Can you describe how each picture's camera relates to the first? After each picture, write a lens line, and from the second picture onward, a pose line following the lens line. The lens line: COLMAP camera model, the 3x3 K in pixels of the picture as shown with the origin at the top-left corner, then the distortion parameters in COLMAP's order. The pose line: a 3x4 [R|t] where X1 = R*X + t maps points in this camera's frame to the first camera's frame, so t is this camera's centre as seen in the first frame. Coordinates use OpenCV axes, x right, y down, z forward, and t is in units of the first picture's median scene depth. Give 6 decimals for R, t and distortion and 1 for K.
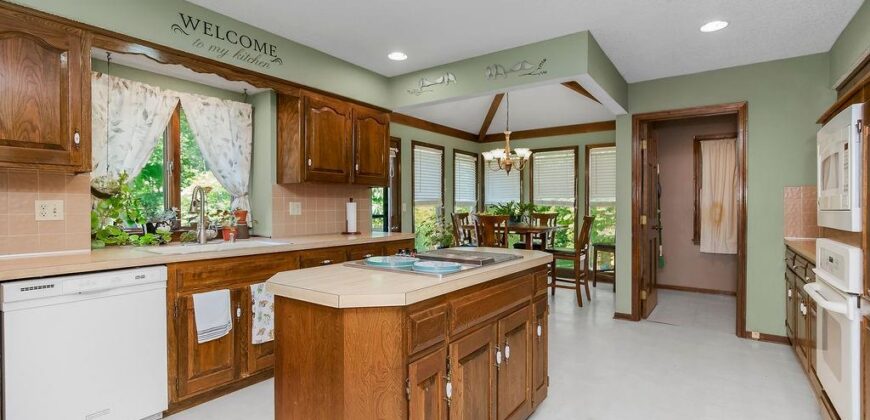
lens RADIAL K [[405.4, 0, 440.1], [0, 405.4, 207.2], [0, 0, 1]] dist [-0.001528, -0.000138]
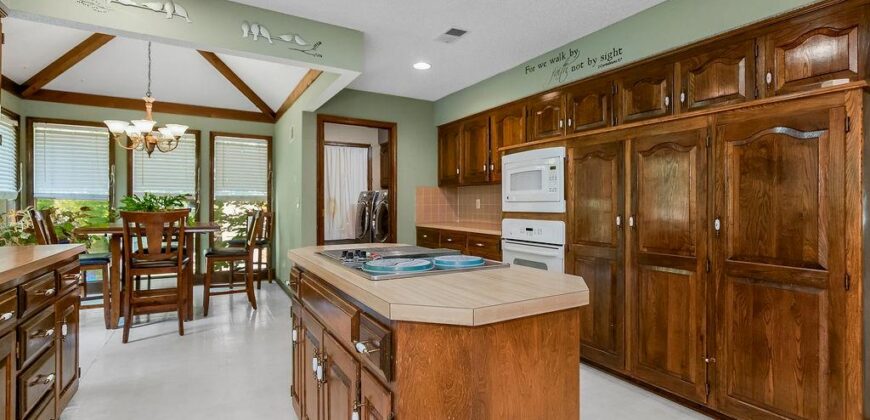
lens RADIAL K [[405.4, 0, 440.1], [0, 405.4, 207.2], [0, 0, 1]] dist [-0.001528, -0.000138]
pose [[0.419931, -0.006126, 0.907535, -0.279948], [-0.002623, 0.999965, 0.007964, 0.004063], [-0.907552, -0.005725, 0.419900, 0.211079]]
